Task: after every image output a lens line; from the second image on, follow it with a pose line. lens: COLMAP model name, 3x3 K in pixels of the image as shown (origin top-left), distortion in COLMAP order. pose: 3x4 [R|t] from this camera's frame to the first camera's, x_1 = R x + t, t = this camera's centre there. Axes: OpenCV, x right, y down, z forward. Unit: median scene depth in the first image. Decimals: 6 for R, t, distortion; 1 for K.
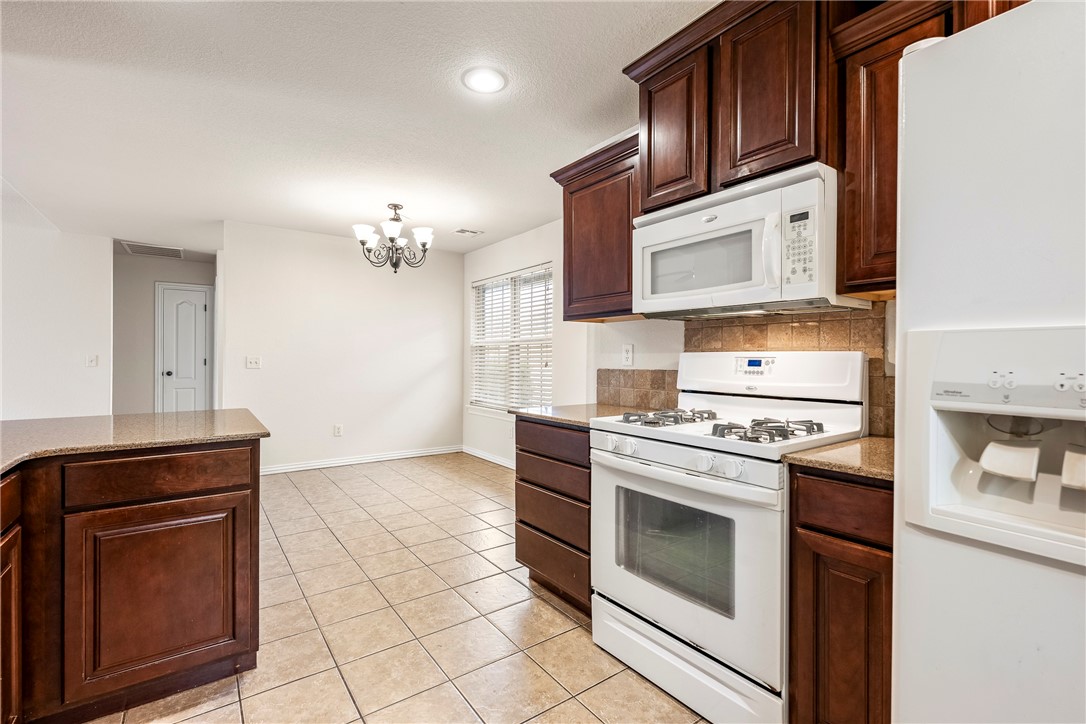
lens RADIAL K [[483.1, 0, 544.4], [0, 483.1, 358.3], [0, 0, 1]] dist [0.000489, 0.000083]
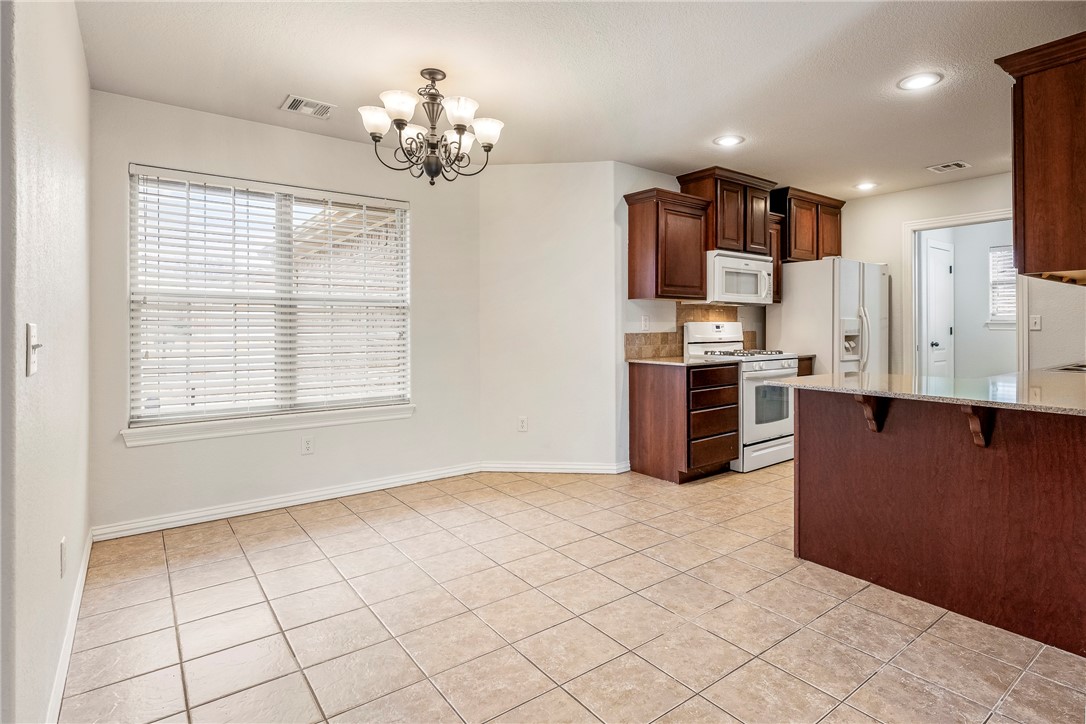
lens RADIAL K [[558.8, 0, 591.5], [0, 558.8, 326.5], [0, 0, 1]] dist [0.005535, -0.000841]
pose [[-0.058407, 0.003117, 0.998288, -1.501469], [0.006807, 0.999973, -0.002724, 0.007057], [-0.998270, 0.006636, -0.058427, 1.253289]]
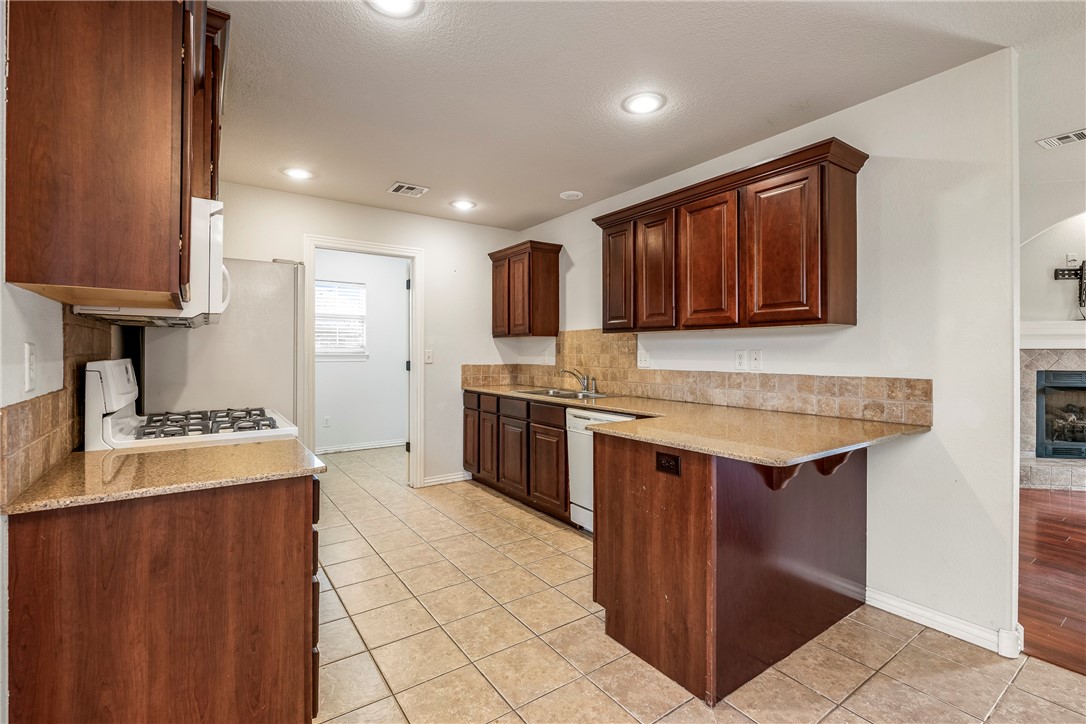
lens RADIAL K [[483.1, 0, 539.7], [0, 483.1, 350.9], [0, 0, 1]] dist [0.000489, 0.000083]
pose [[-0.999907, 0.004725, 0.012759, -0.237225], [0.004736, 0.999988, 0.000848, -0.021783], [-0.012755, 0.000908, -0.999918, 1.441046]]
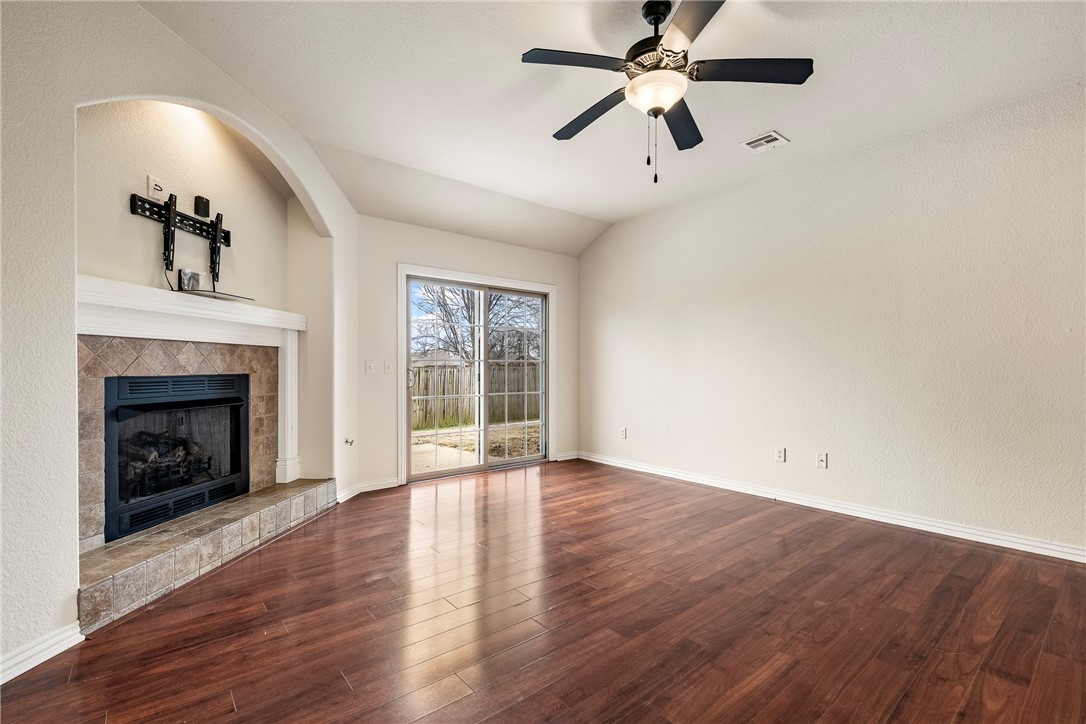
lens RADIAL K [[491.0, 0, 547.1], [0, 491.0, 373.7], [0, 0, 1]] dist [-0.002303, -0.000447]
pose [[0.055782, 0.018077, -0.998279, -1.061190], [-0.005304, 0.999827, 0.017808, 0.033012], [0.998429, 0.004302, 0.055868, 0.429153]]
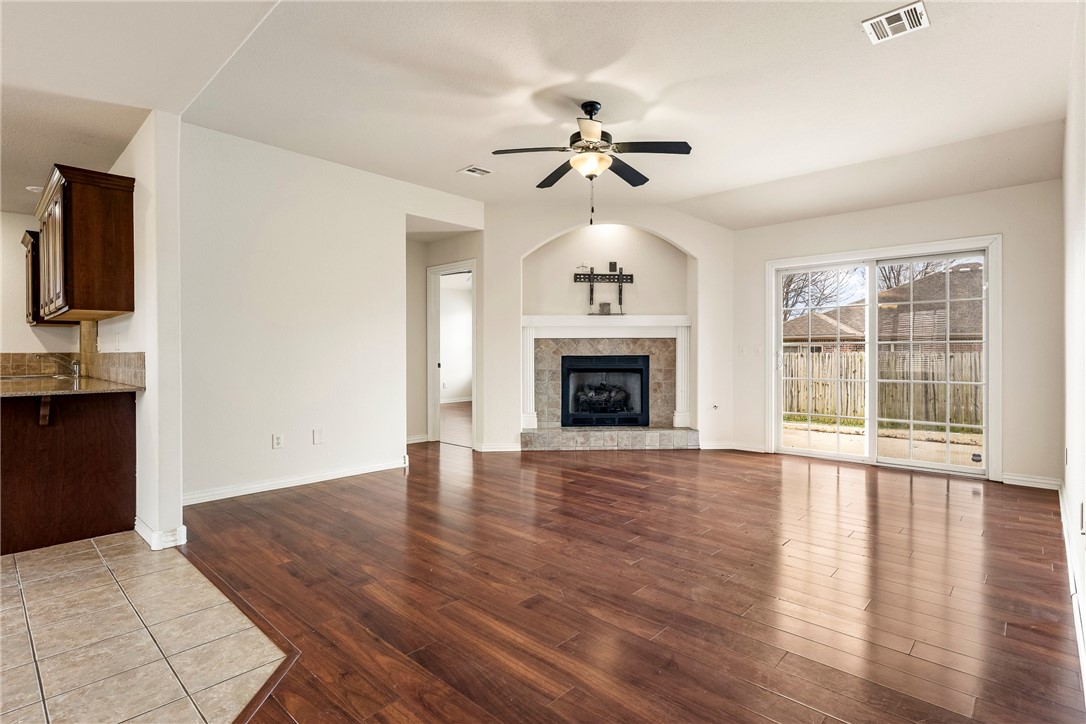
lens RADIAL K [[526.3, 0, 556.7], [0, 526.3, 355.8], [0, 0, 1]] dist [0.015046, -0.000288]
pose [[-0.979409, 0.009944, -0.201639, -1.551015], [0.007523, 0.999890, 0.012768, 0.030019], [0.201744, 0.010988, -0.979377, 1.967905]]
